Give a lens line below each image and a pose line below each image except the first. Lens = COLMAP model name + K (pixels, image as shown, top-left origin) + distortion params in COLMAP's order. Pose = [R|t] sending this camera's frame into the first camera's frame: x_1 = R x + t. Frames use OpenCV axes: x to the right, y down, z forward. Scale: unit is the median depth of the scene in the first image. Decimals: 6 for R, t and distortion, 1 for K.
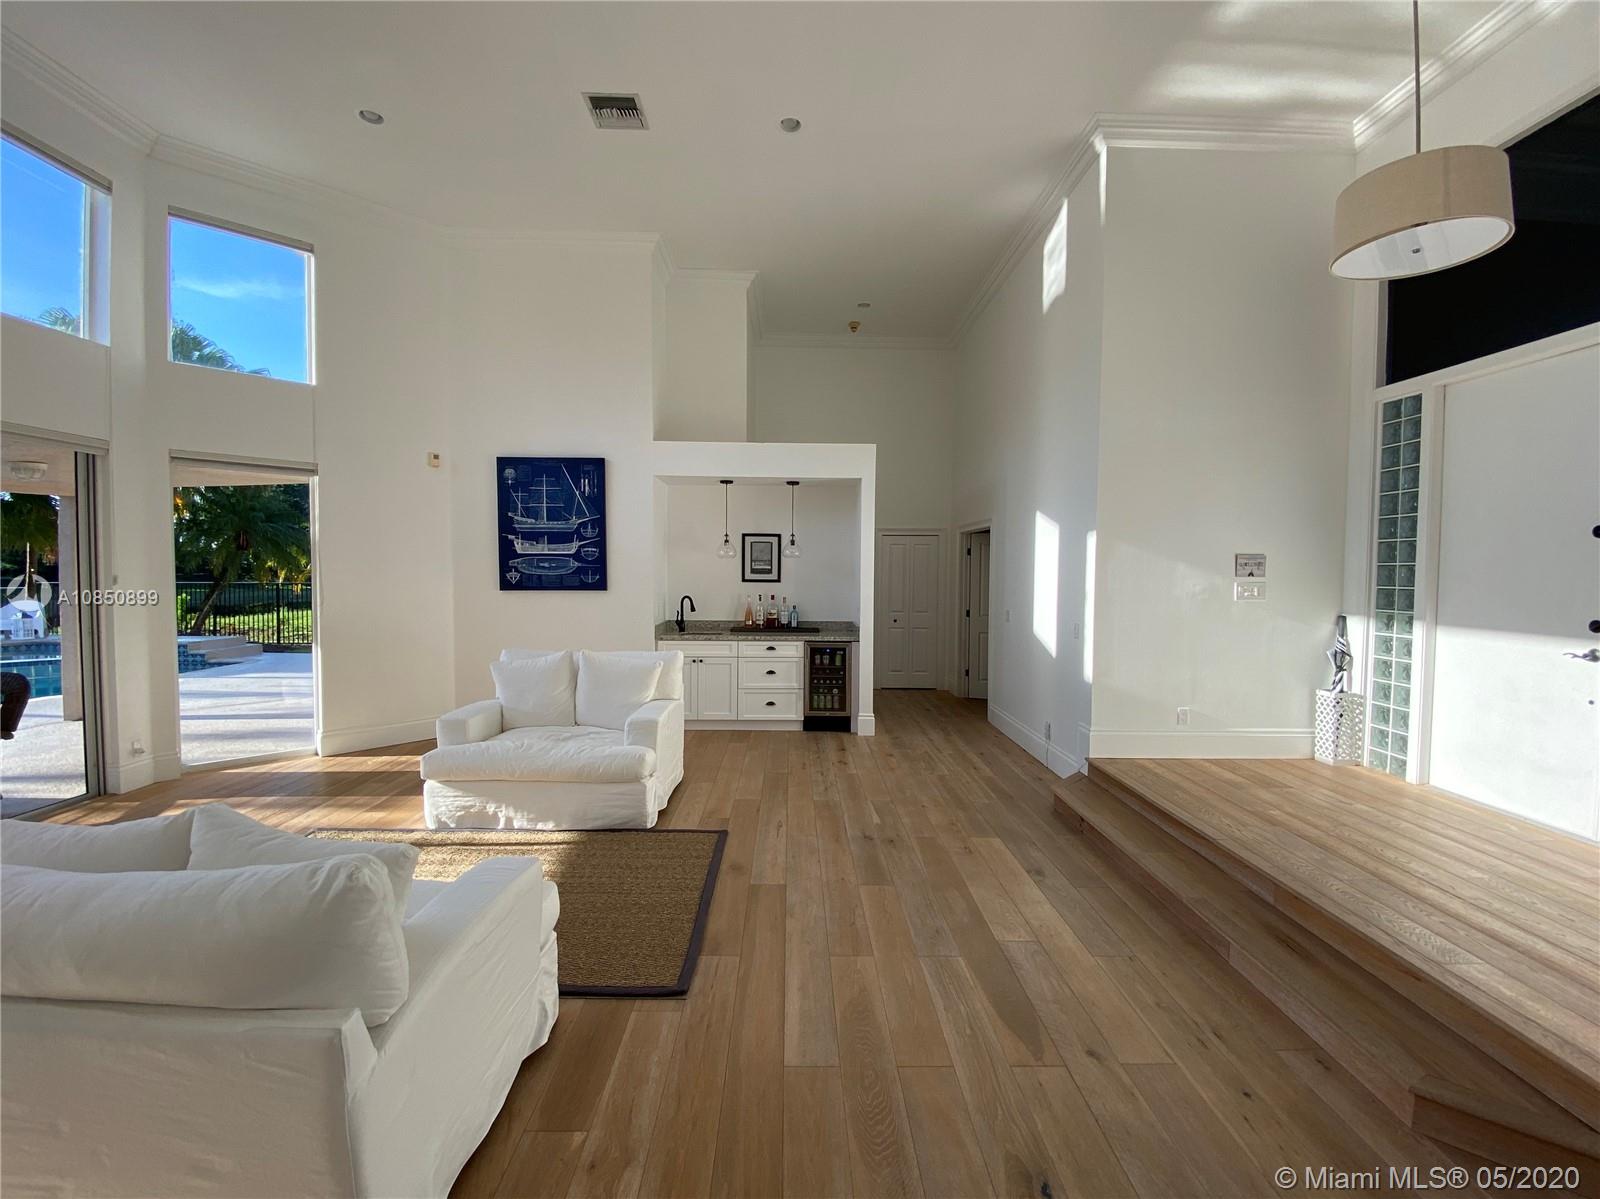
lens RADIAL K [[670.4, 0, 804.1], [0, 670.4, 591.2], [0, 0, 1]] dist [0.054493, -0.043286]
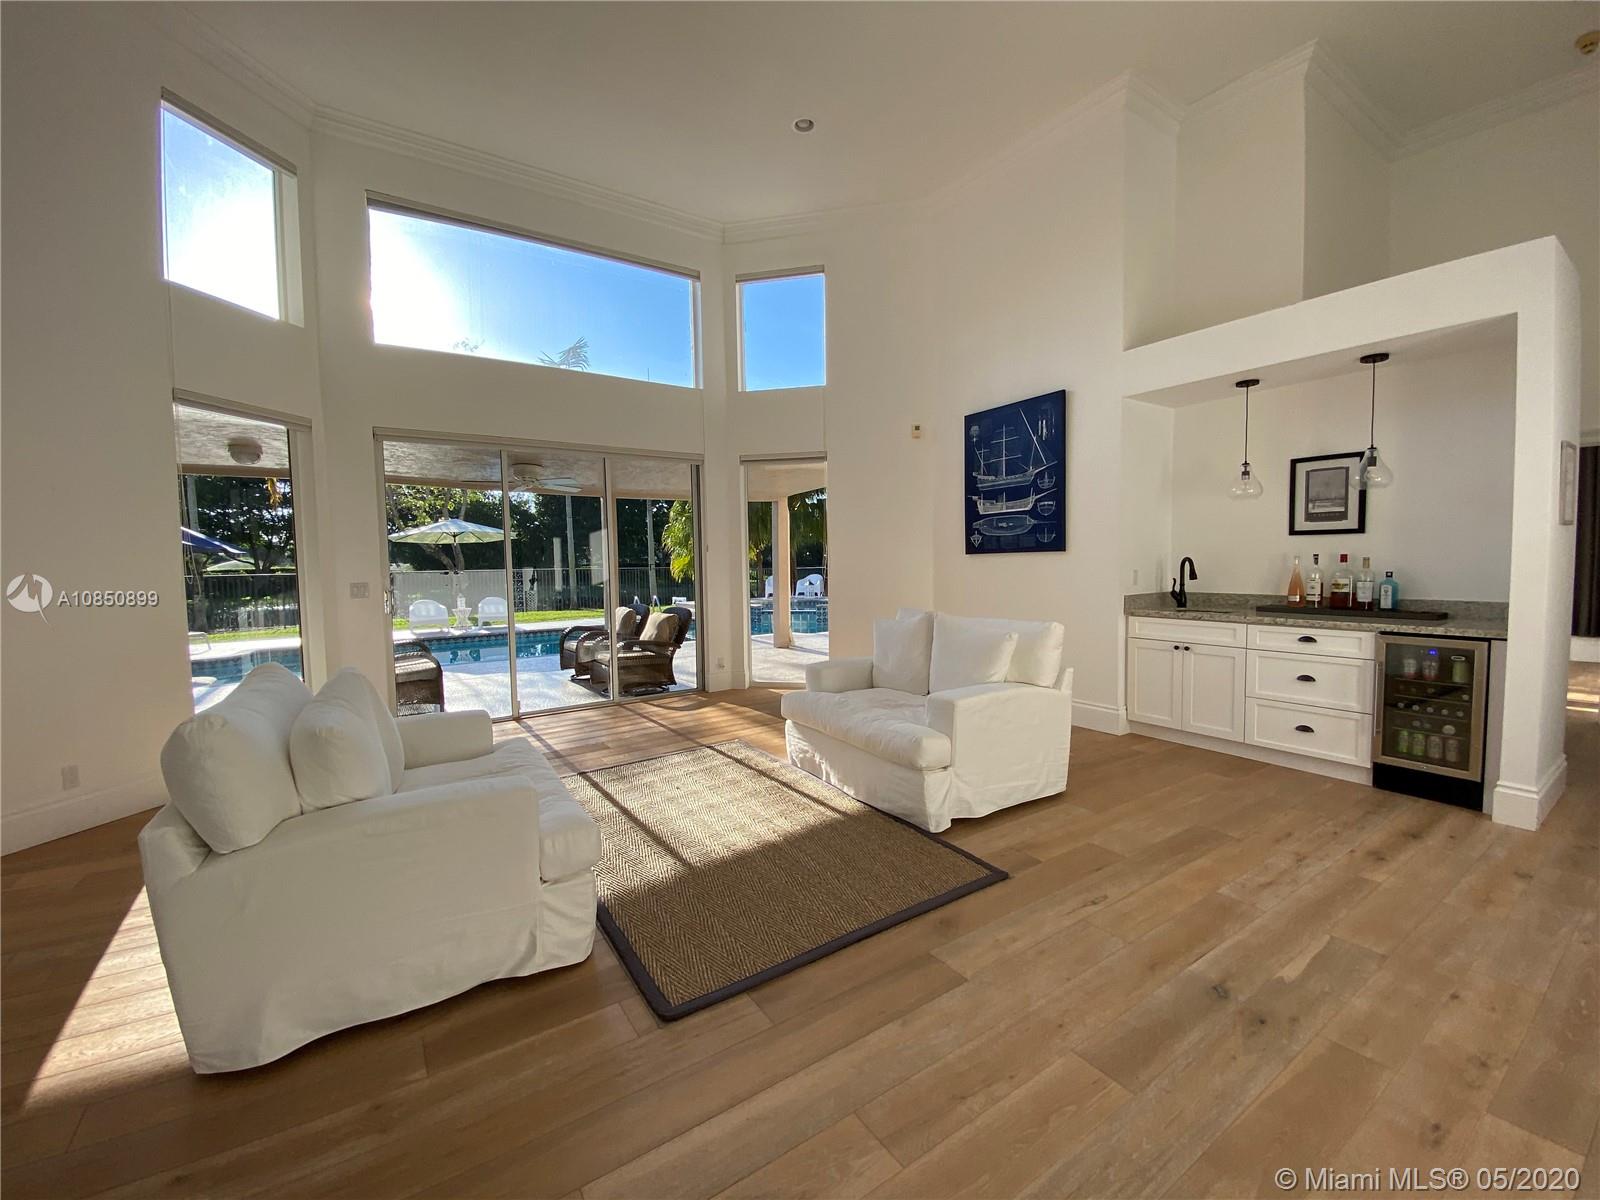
lens RADIAL K [[647.9, 0, 782.8], [0, 647.9, 596.8], [0, 0, 1]] dist [0.044877, -0.037491]
pose [[0.530347, 0.033310, -0.847126, 0.205617], [-0.005052, 0.999334, 0.036132, 0.027764], [0.847765, -0.014883, 0.530163, 0.281240]]
